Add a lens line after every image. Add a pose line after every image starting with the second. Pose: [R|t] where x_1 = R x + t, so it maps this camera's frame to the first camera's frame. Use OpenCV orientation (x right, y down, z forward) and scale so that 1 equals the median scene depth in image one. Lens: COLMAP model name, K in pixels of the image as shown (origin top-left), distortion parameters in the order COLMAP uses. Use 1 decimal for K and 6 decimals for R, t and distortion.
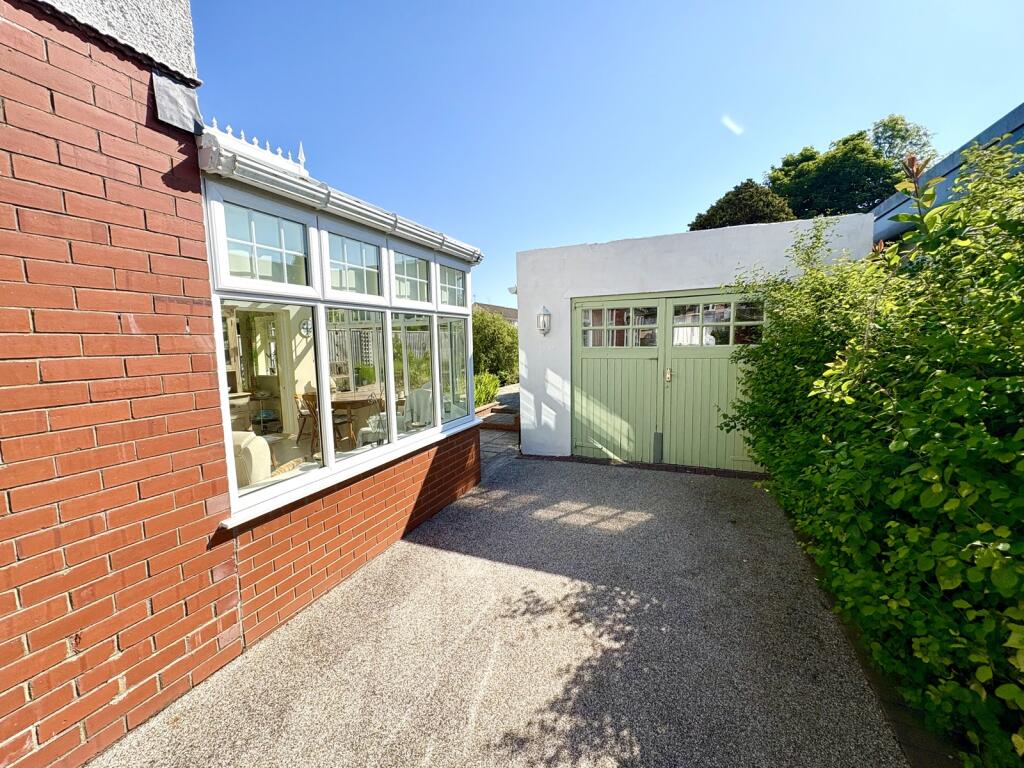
lens RADIAL K [[407.4, 0, 513.1], [0, 407.4, 385.6], [0, 0, 1]] dist [-0.000271, -0.000087]
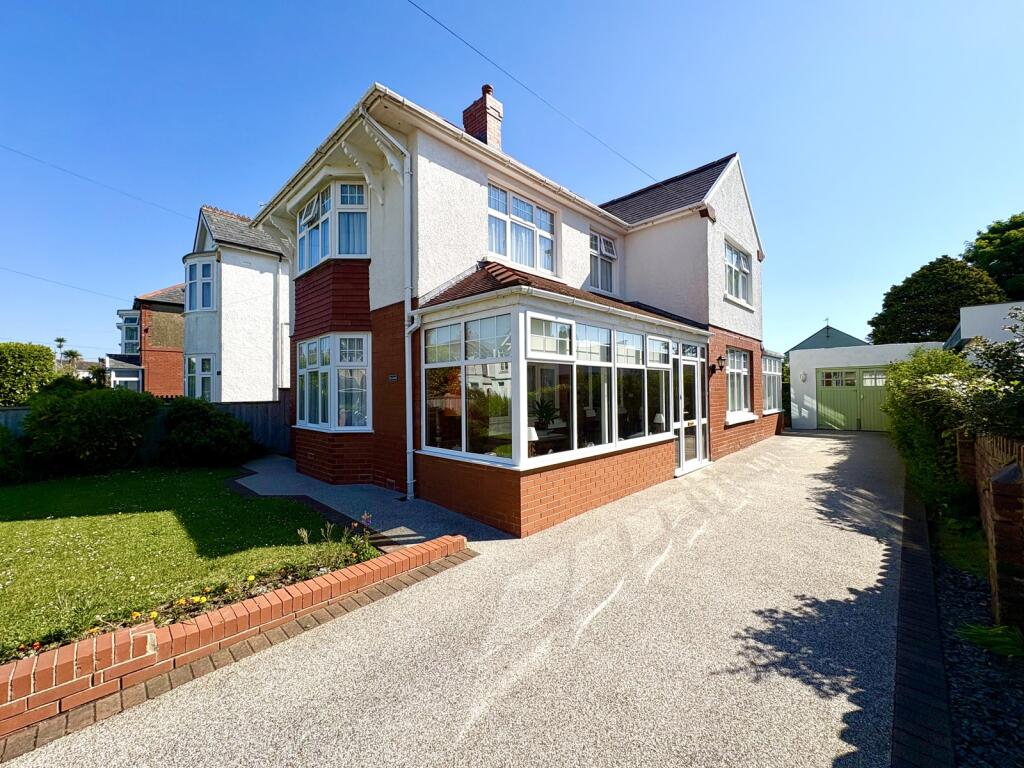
lens RADIAL K [[407.4, 0, 512.0], [0, 407.4, 384.6], [0, 0, 1]] dist [-0.000271, -0.000087]
pose [[0.933874, 0.000810, -0.357601, -0.191986], [-0.045914, 0.991992, -0.117658, 0.075501], [0.354642, 0.126297, 0.926433, -0.548467]]
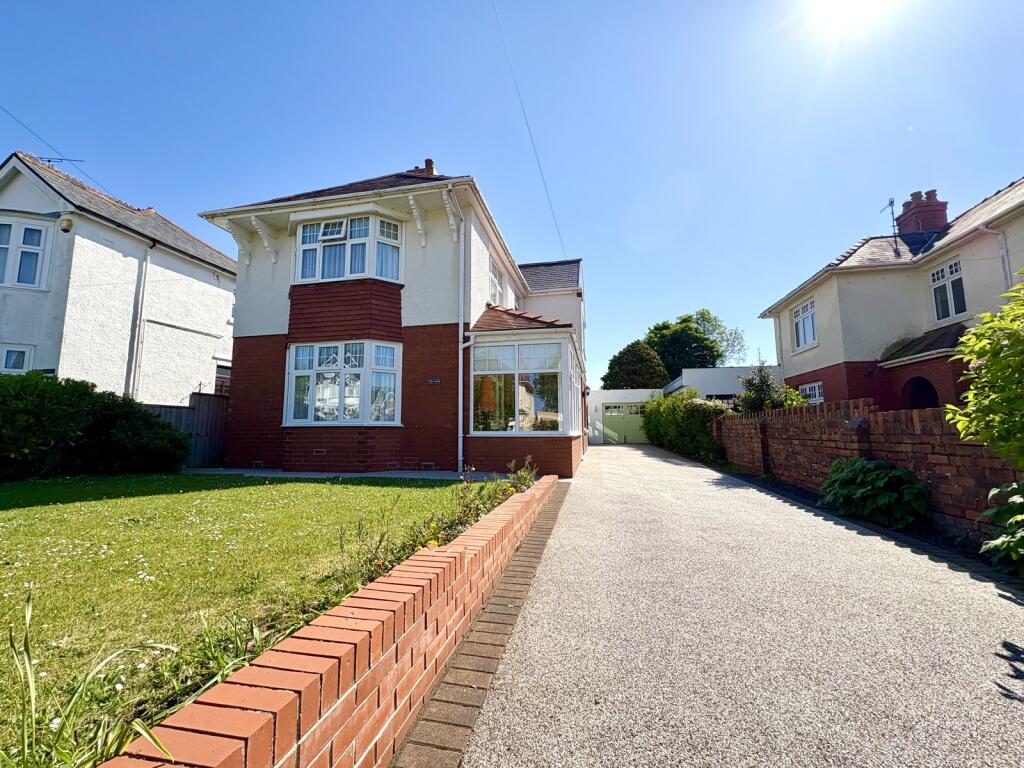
lens RADIAL K [[407.4, 0, 511.1], [0, 407.4, 386.2], [0, 0, 1]] dist [-0.000271, -0.000087]
pose [[0.979527, 0.034952, 0.198255, -0.389237], [0.010713, 0.974367, -0.224710, 0.131597], [-0.201027, 0.222233, 0.954044, -0.682550]]
